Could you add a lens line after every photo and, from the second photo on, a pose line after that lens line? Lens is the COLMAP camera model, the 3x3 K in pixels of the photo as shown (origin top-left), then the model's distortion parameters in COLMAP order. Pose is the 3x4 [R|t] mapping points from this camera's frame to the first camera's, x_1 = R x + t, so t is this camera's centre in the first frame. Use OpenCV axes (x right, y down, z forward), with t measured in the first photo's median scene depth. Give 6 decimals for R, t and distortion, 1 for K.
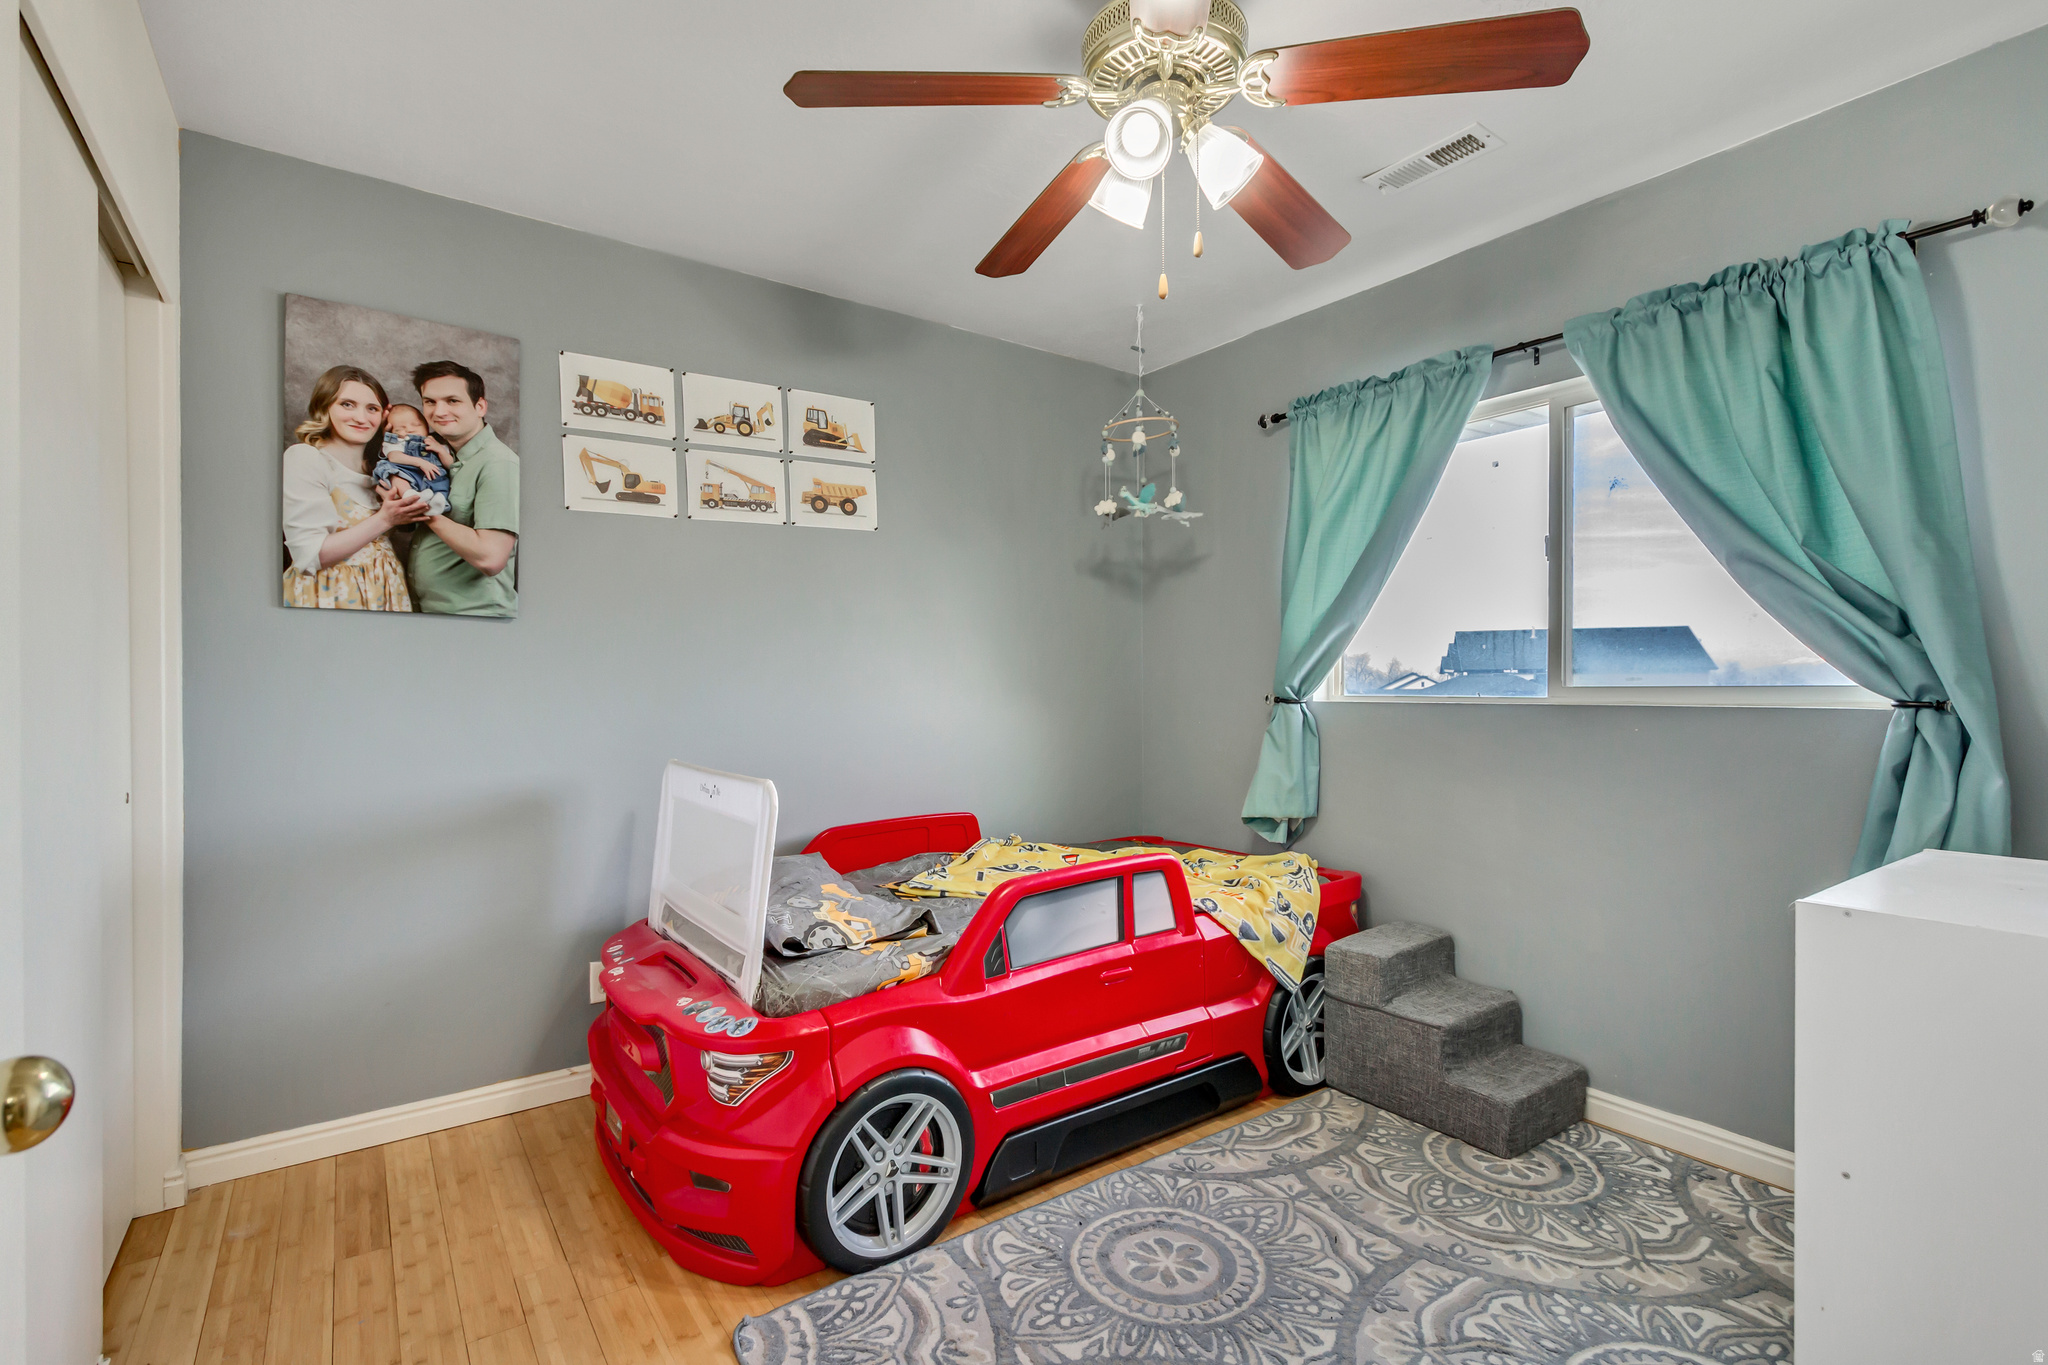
lens RADIAL K [[950.0, 0, 1028.0], [0, 950.0, 694.1], [0, 0, 1]] dist [0.007268, -0.002753]
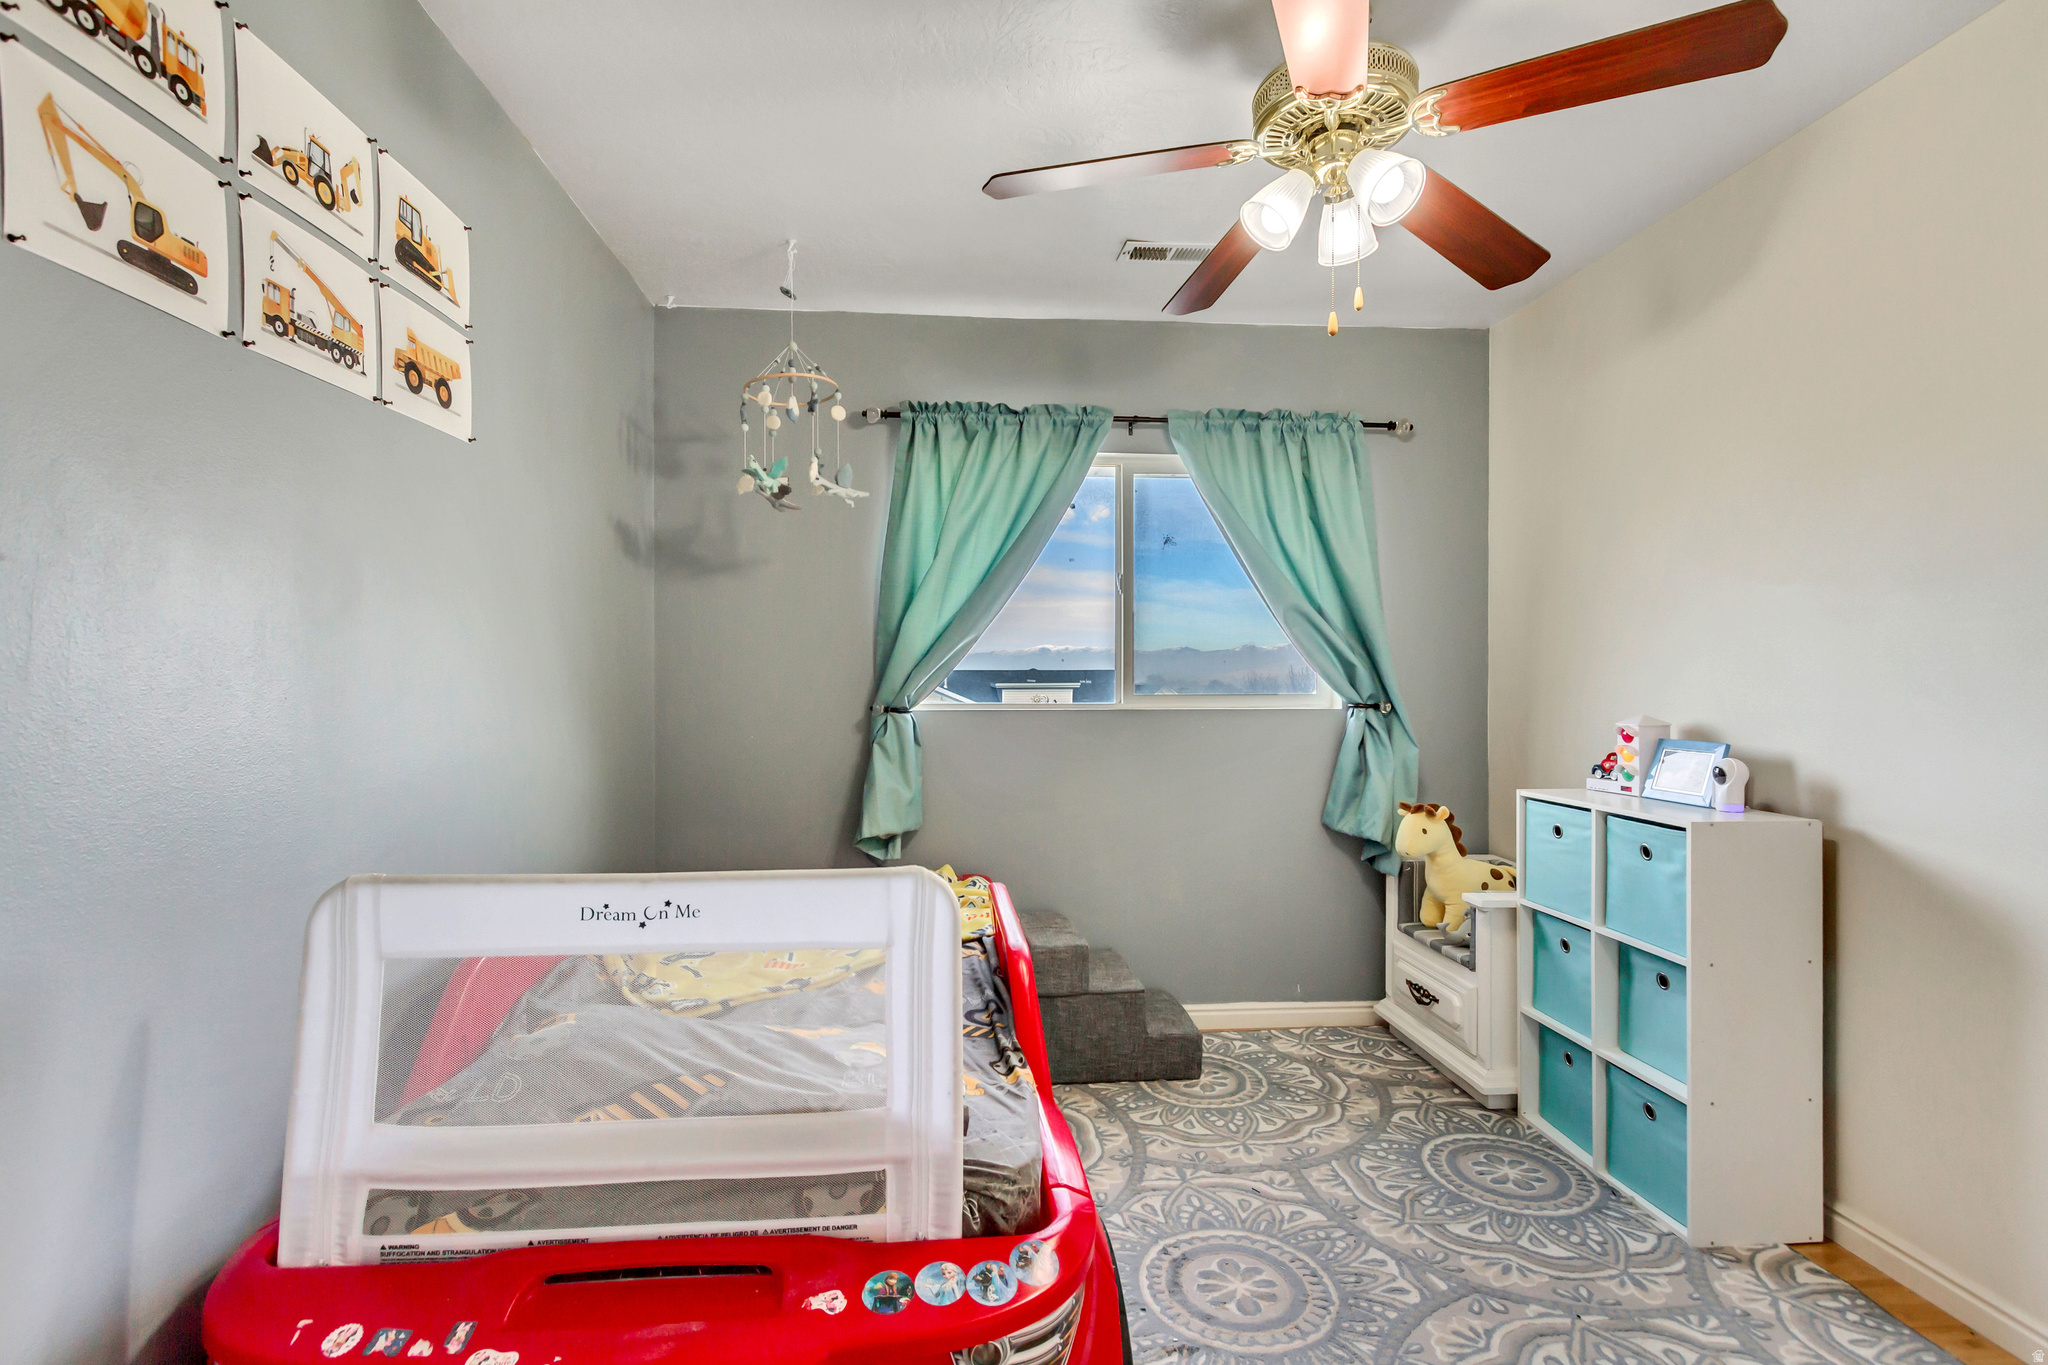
lens RADIAL K [[950.0, 0, 1026.4], [0, 950.0, 668.4], [0, 0, 1]] dist [0.007268, -0.002753]
pose [[0.515588, 0.010072, 0.856777, -0.636804], [0.006594, 0.999855, -0.015722, -0.024723], [-0.856811, 0.013756, 0.515447, 0.516991]]
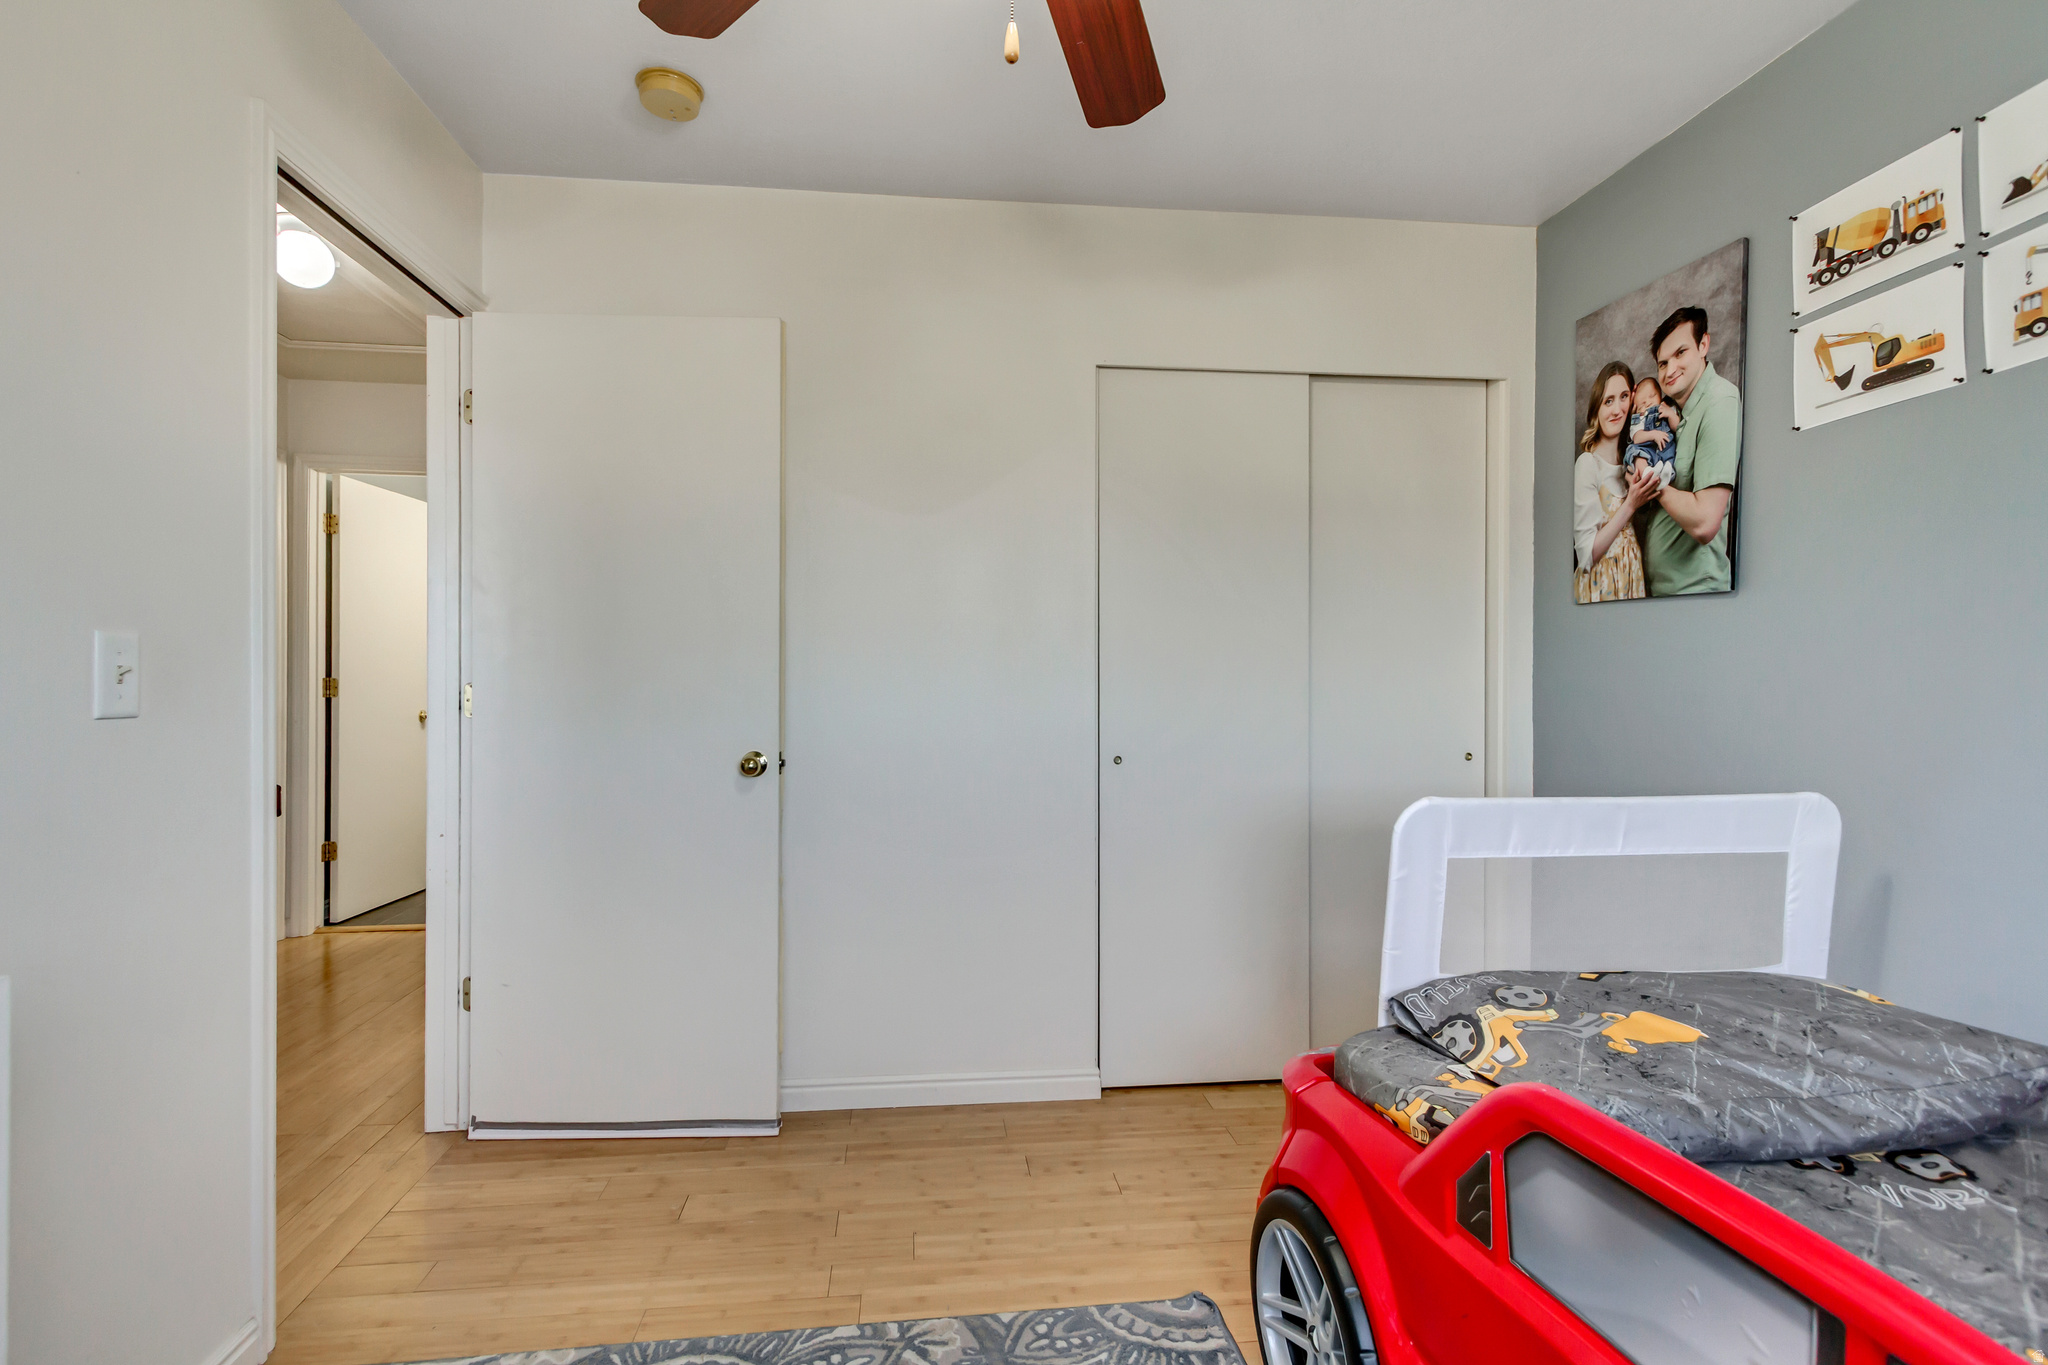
lens RADIAL K [[950.0, 0, 1003.2], [0, 950.0, 674.4], [0, 0, 1]] dist [0.007268, -0.002753]
pose [[-0.500010, 0.001317, -0.866019, 0.474770], [-0.005496, 0.999974, 0.004694, -0.010690], [0.866002, 0.007107, -0.499990, 0.901628]]
